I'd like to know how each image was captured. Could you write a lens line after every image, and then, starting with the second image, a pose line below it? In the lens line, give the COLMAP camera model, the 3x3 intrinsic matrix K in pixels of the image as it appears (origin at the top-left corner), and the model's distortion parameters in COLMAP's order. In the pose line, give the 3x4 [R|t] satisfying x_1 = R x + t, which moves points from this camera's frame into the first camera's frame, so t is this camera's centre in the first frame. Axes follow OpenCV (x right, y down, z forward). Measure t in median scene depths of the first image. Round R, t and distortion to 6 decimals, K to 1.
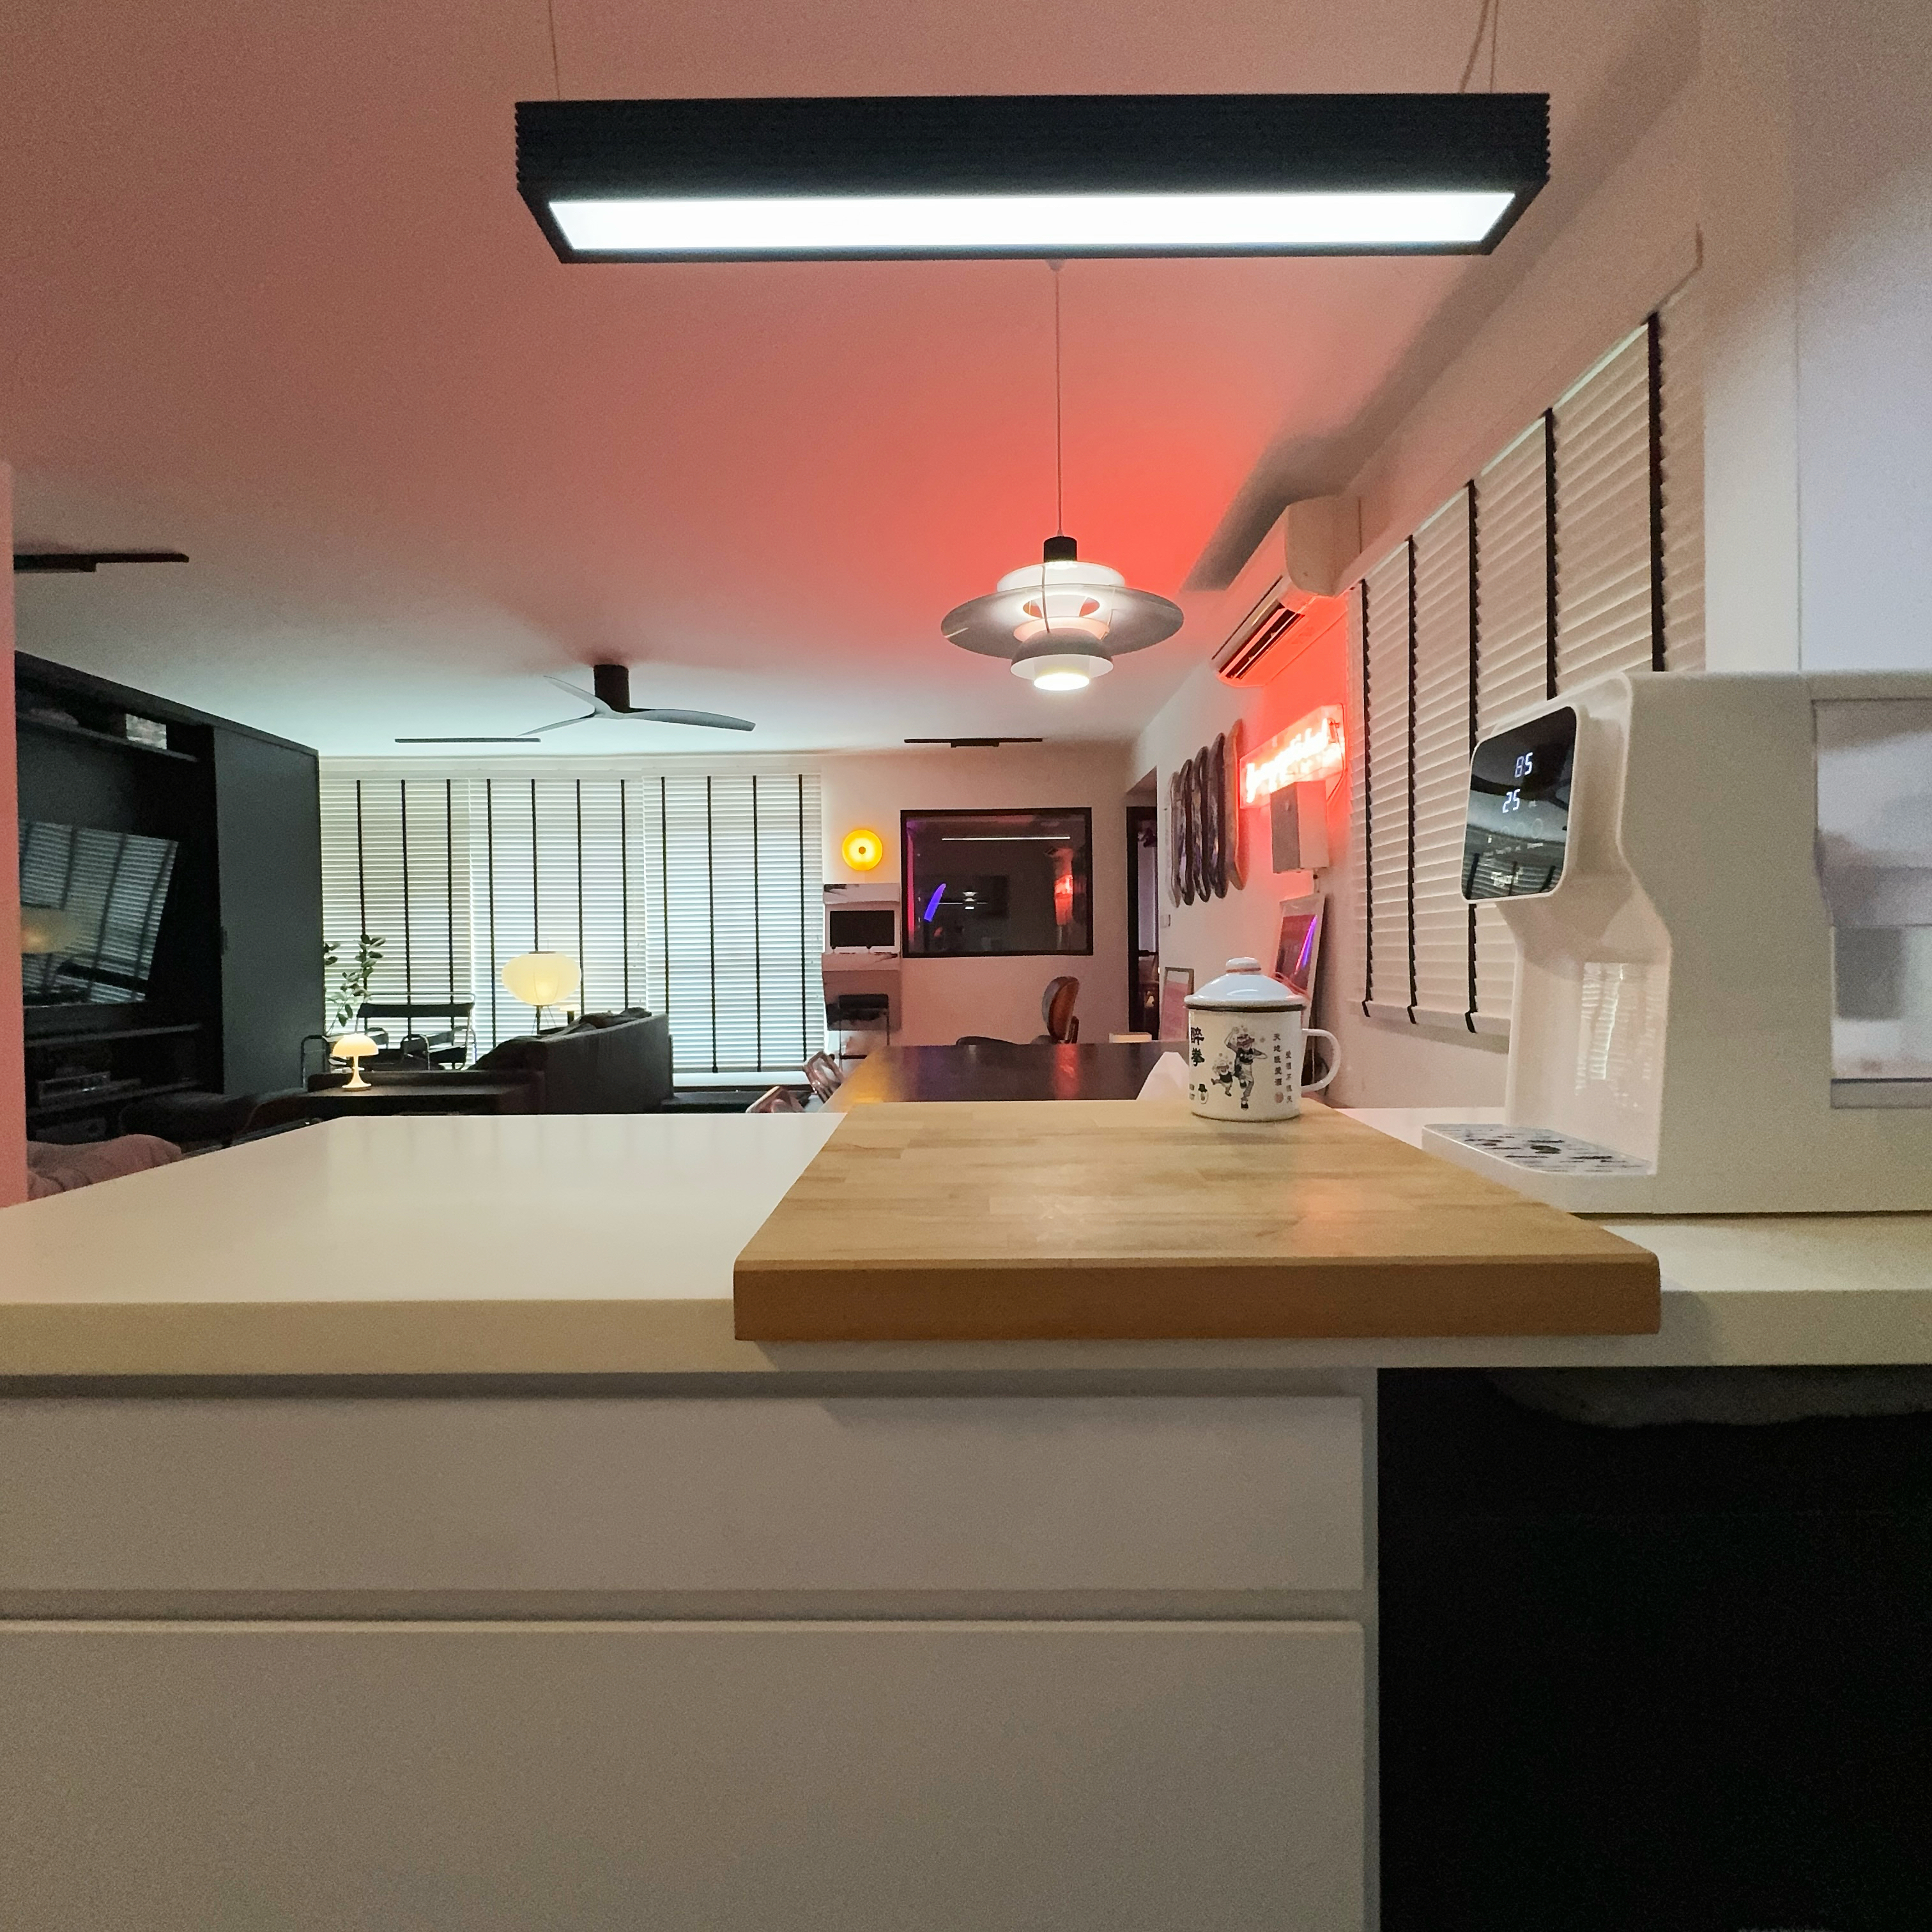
lens RADIAL K [[1029.5, 0, 966.0], [0, 1029.5, 966.0], [0, 0, 1]] dist [-0.004005, 0.000486]
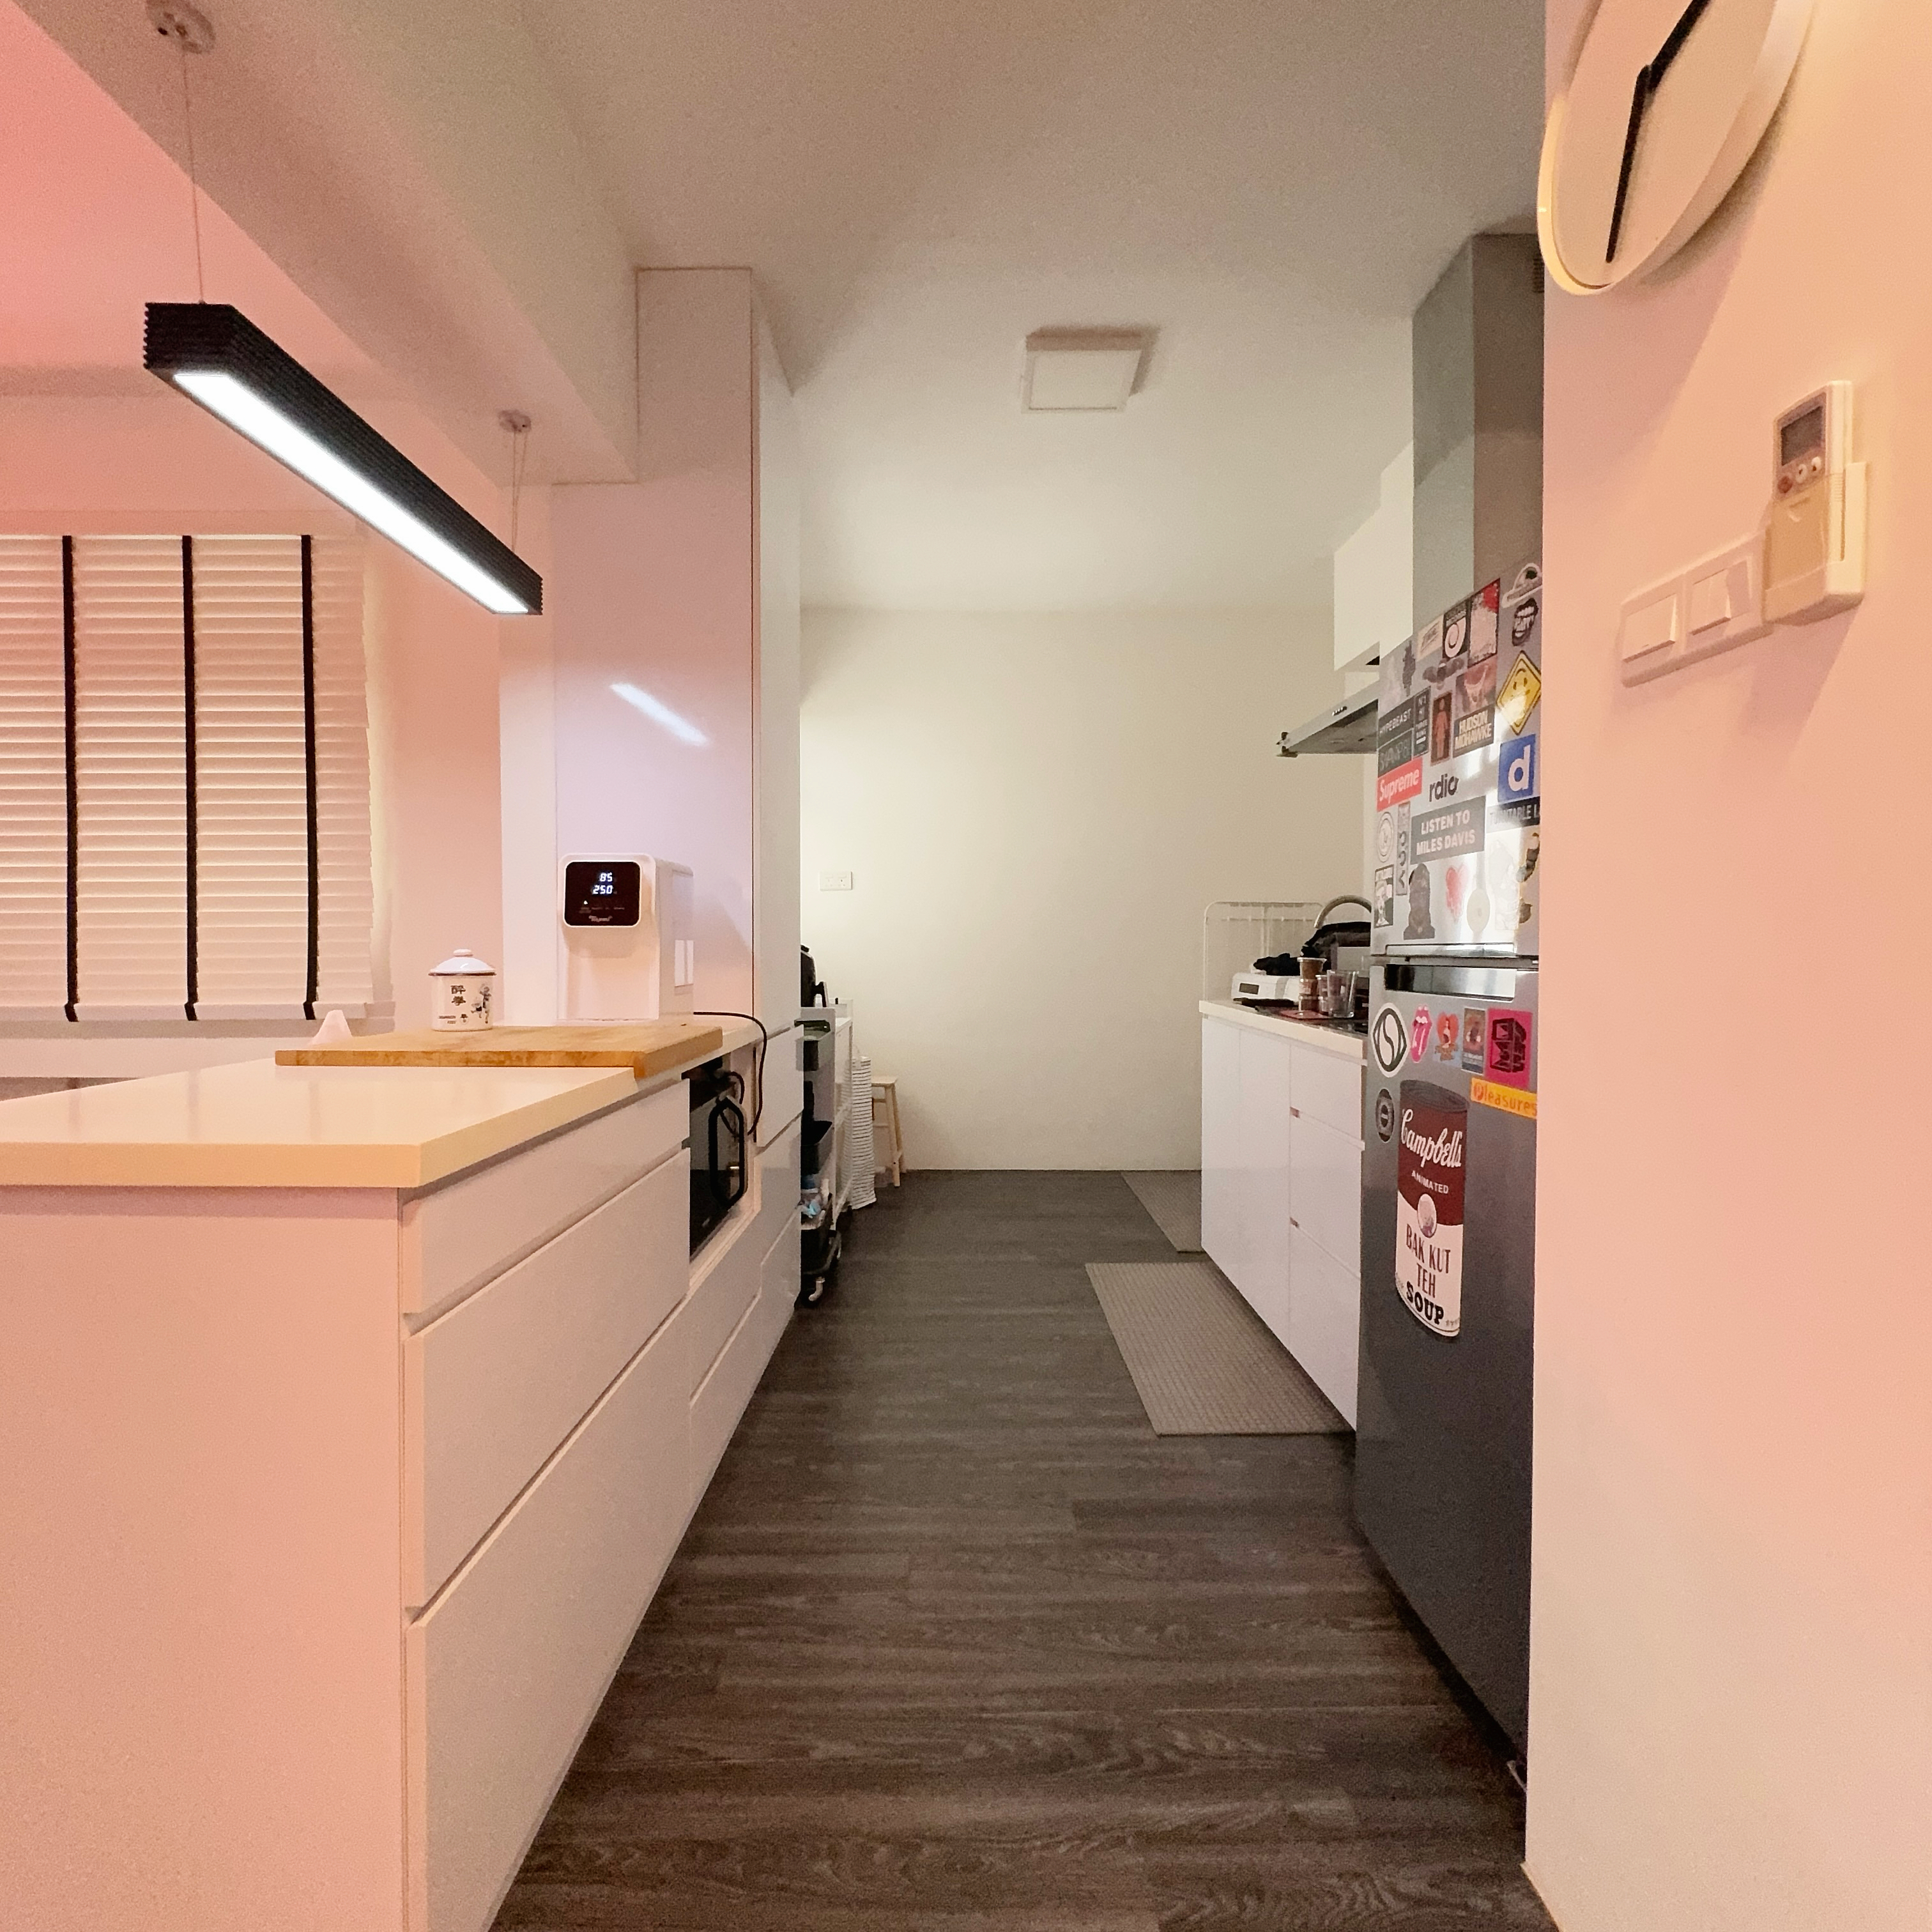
lens RADIAL K [[1029.5, 0, 966.0], [0, 1029.5, 966.0], [0, 0, 1]] dist [-0.004005, 0.000486]
pose [[-0.005093, -0.010487, 0.999932, -0.211593], [0.014609, 0.999838, 0.010561, 0.002167], [-0.999880, 0.014662, -0.004939, 0.007699]]
